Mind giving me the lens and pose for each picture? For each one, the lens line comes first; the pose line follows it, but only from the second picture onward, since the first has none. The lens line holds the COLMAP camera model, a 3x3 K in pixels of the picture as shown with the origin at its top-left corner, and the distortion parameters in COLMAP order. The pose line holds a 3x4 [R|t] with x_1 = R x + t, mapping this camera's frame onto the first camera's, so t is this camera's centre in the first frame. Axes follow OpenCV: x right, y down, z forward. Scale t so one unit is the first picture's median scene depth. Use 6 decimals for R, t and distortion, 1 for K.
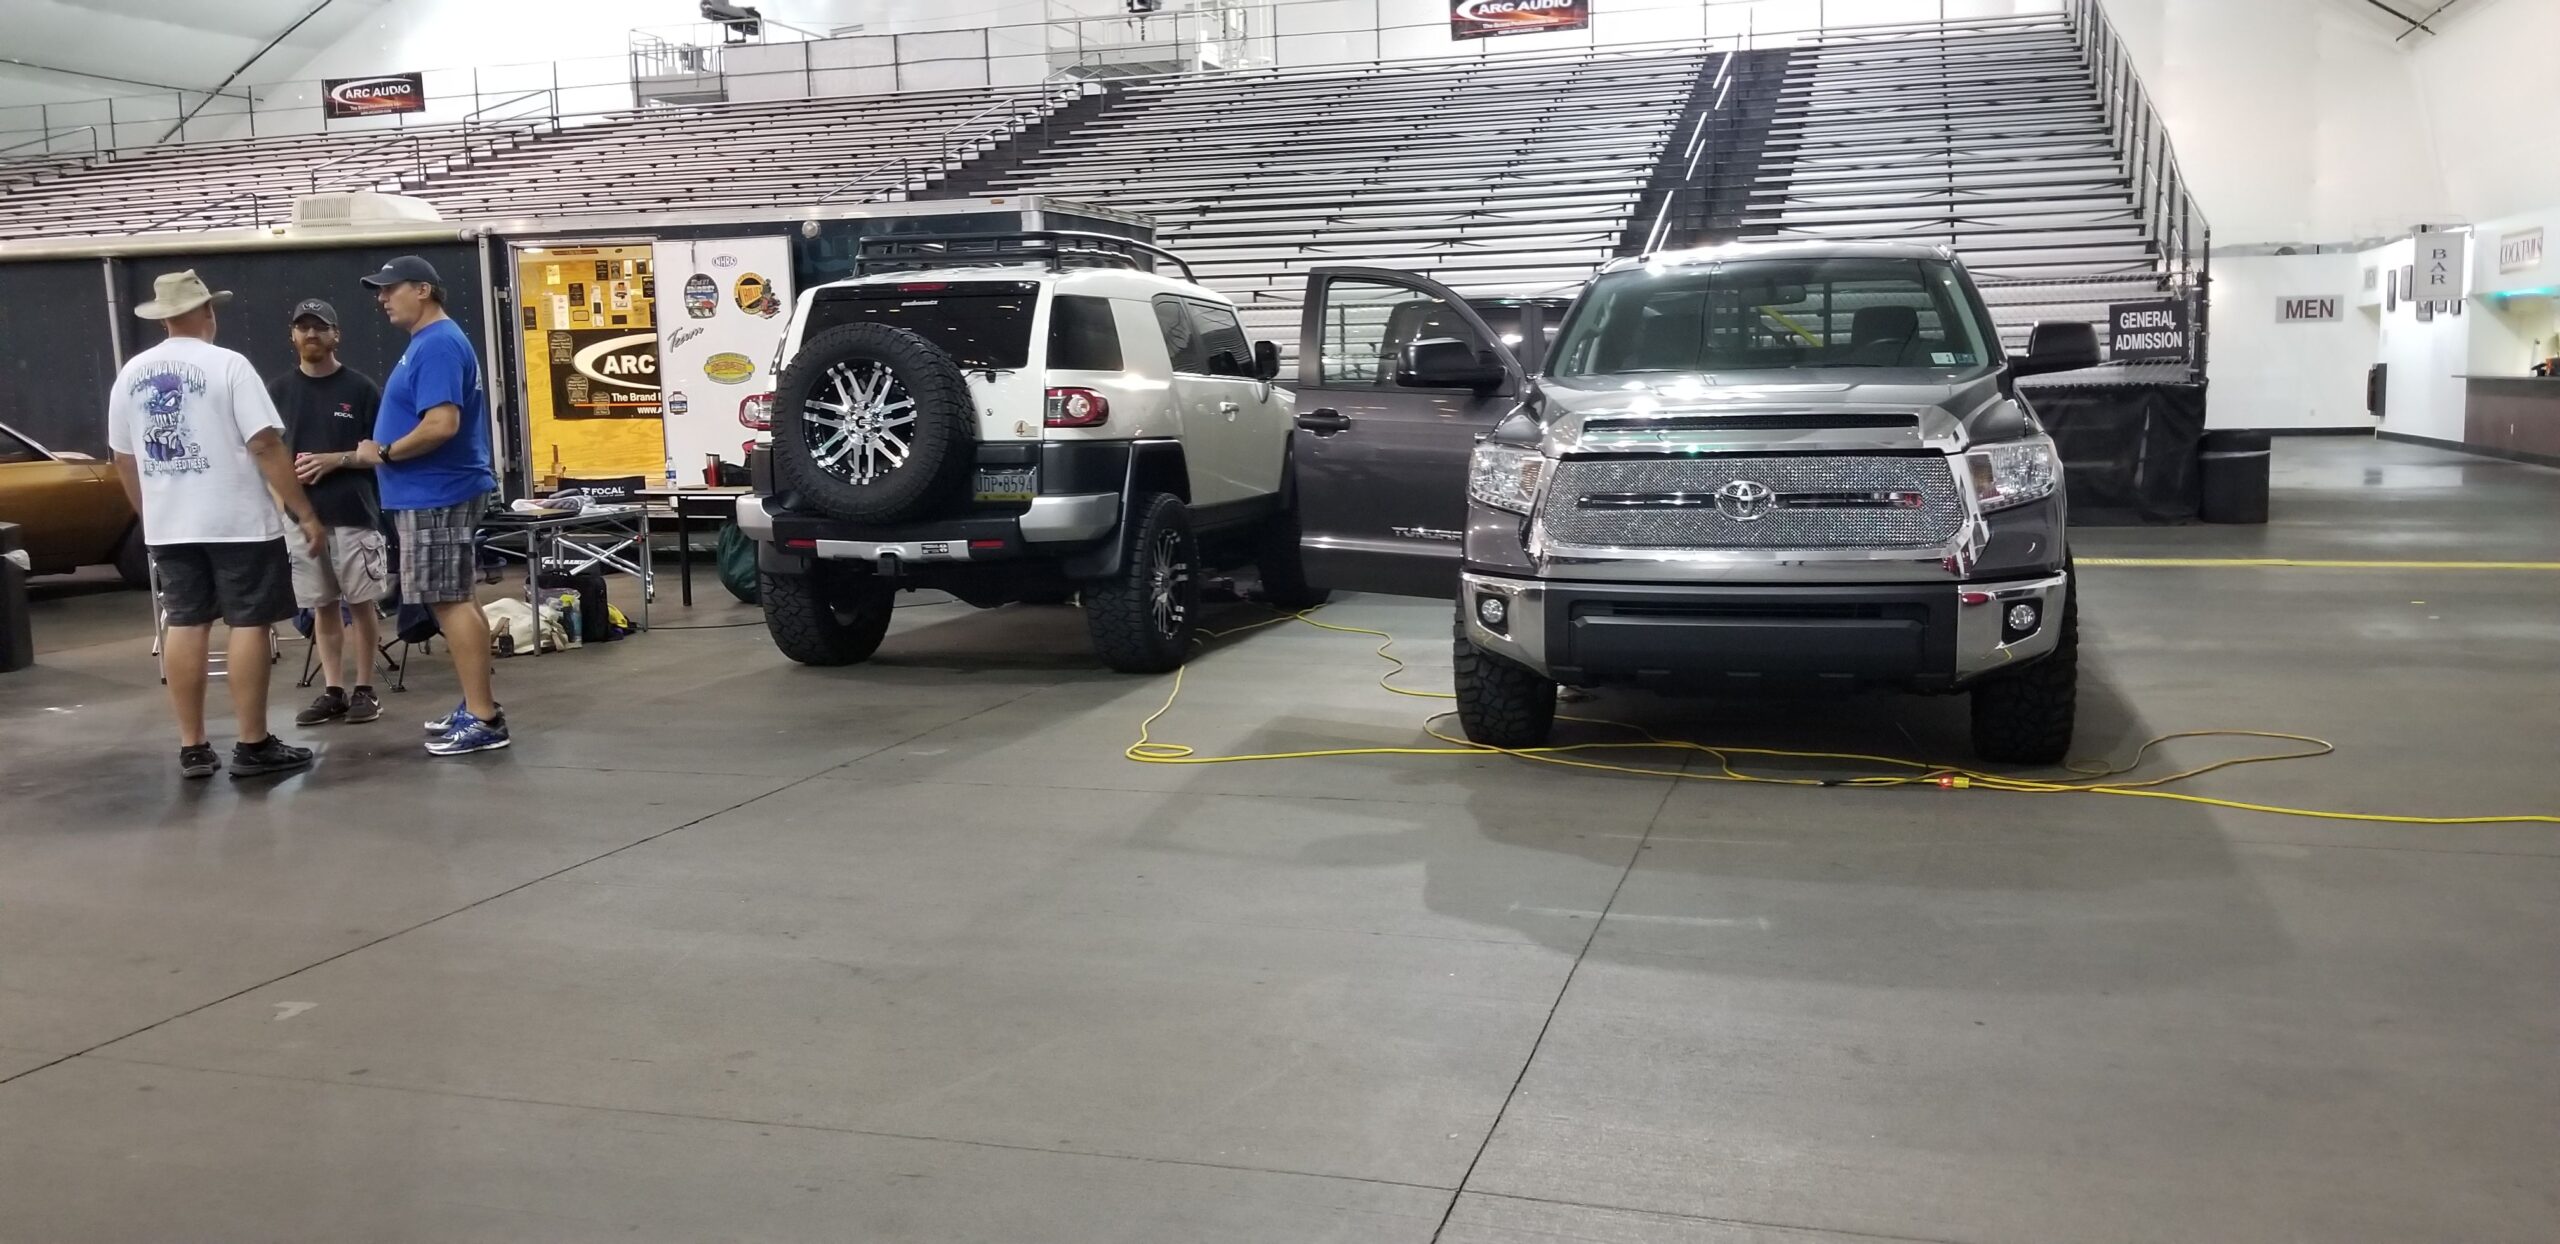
lens RADIAL K [[2019.9, 0, 1281.9], [0, 2019.9, 612.7], [0, 0, 1]] dist [0.071905, -0.124392]
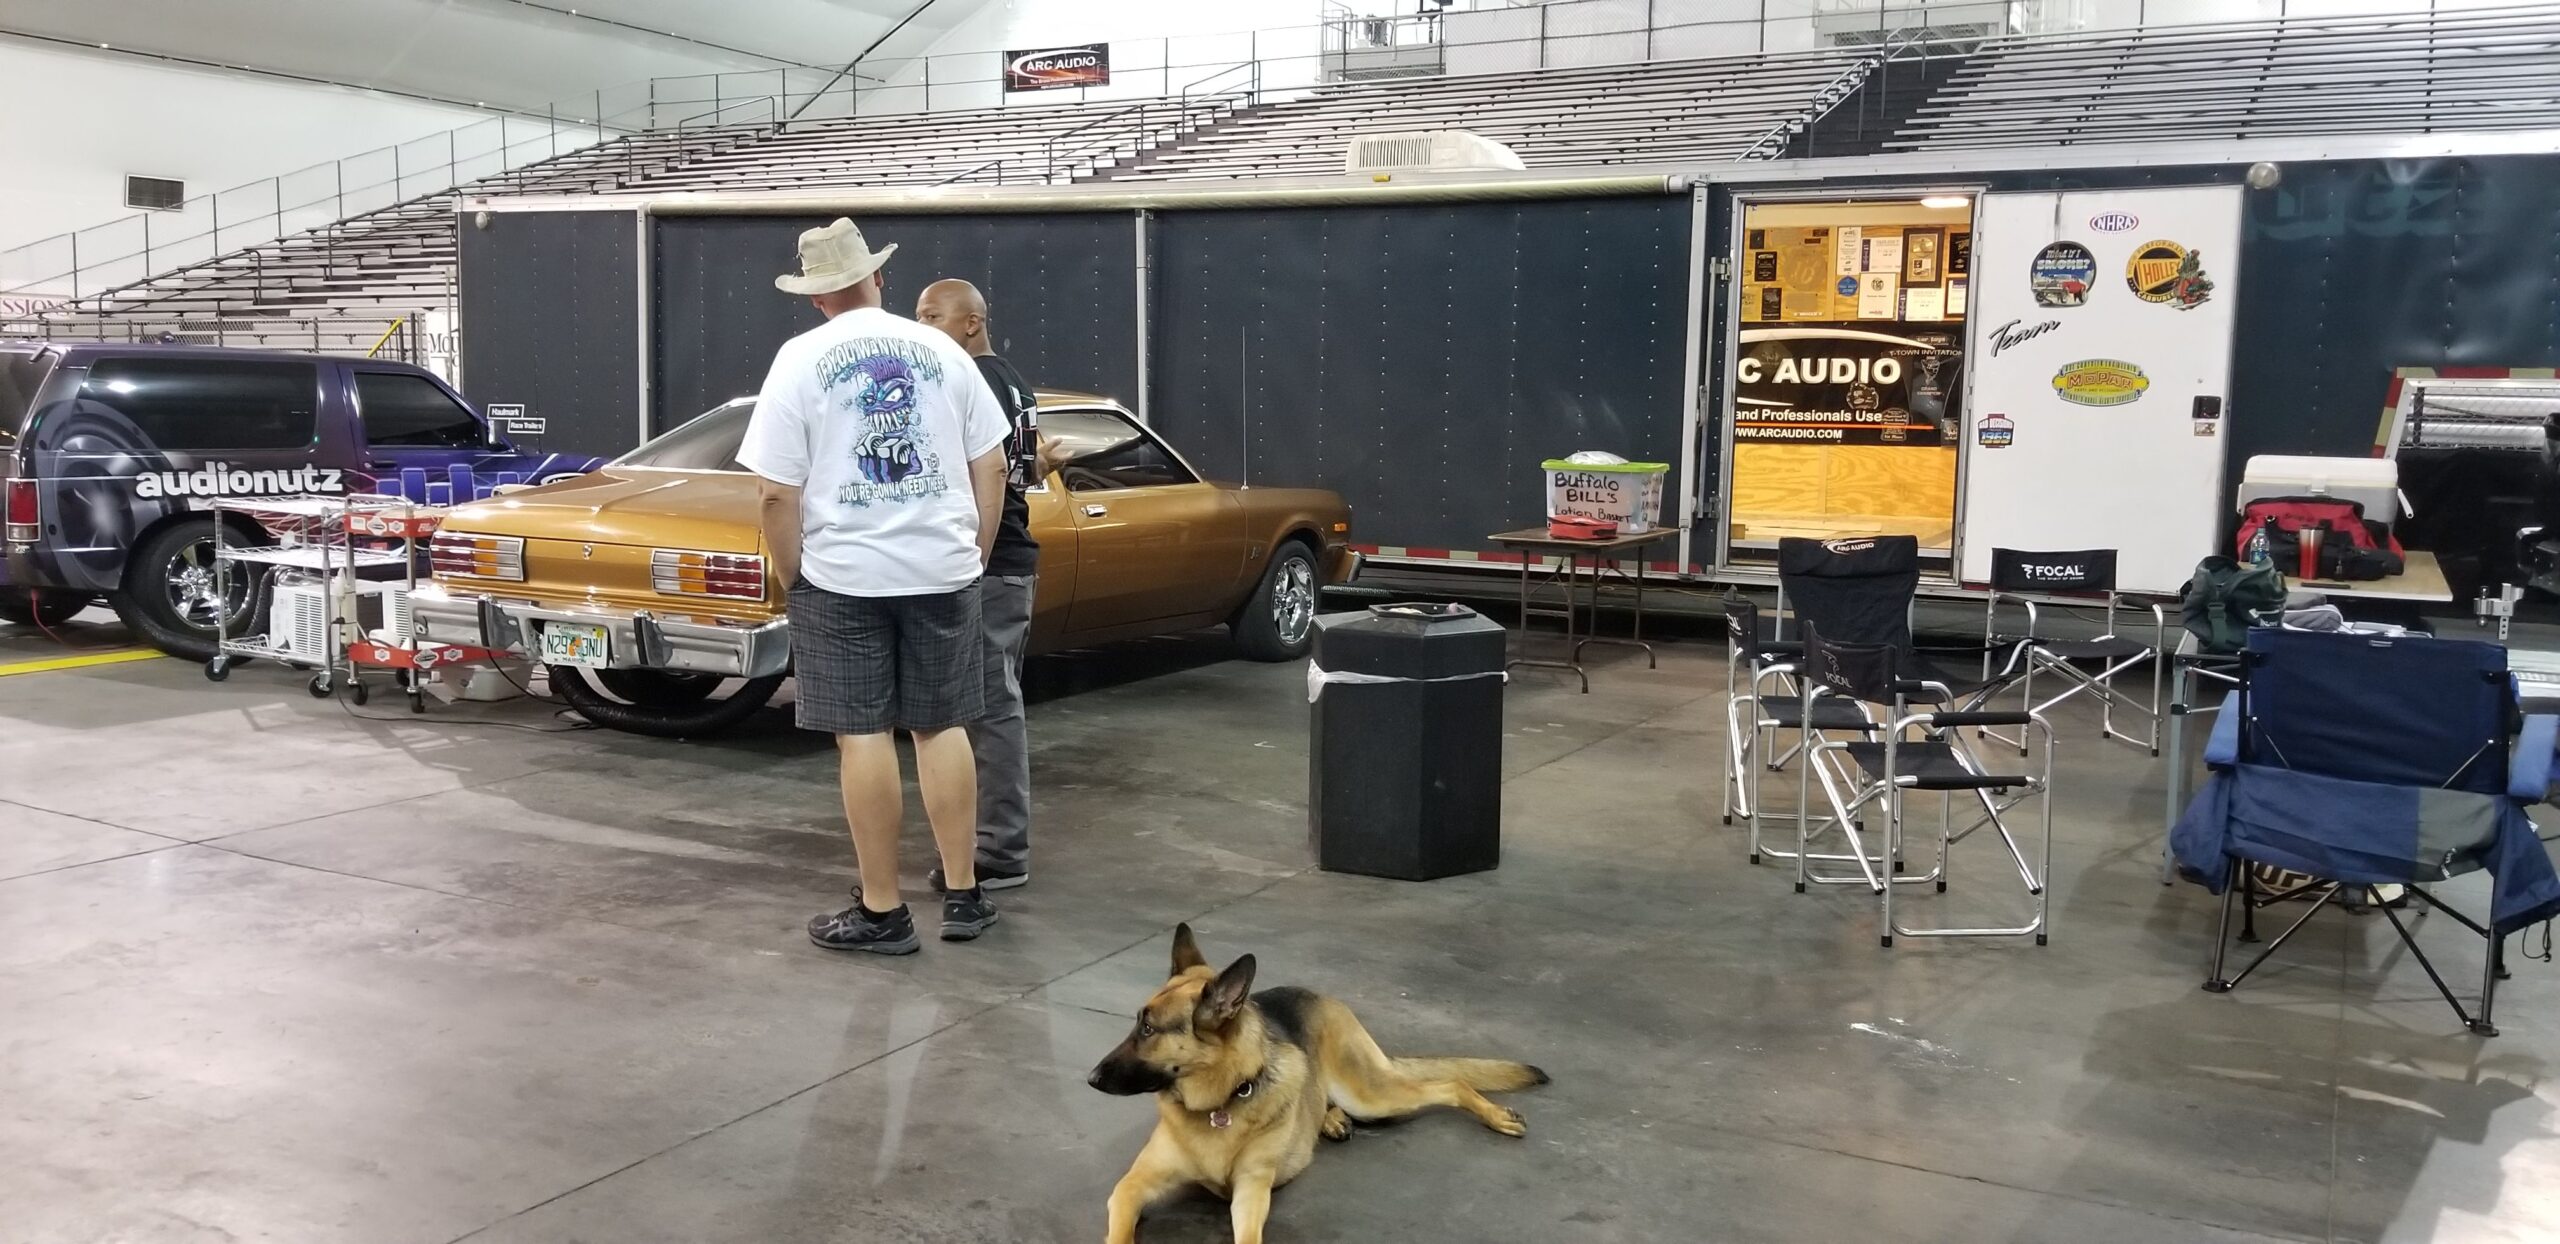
lens RADIAL K [[2019.9, 0, 1297.3], [0, 2019.9, 623.6], [0, 0, 1]] dist [0.071905, -0.124392]
pose [[0.979960, 0.059391, -0.190133, -0.385092], [-0.059238, 0.998223, 0.006493, -0.028598], [0.190181, 0.004900, 0.981737, 0.279482]]
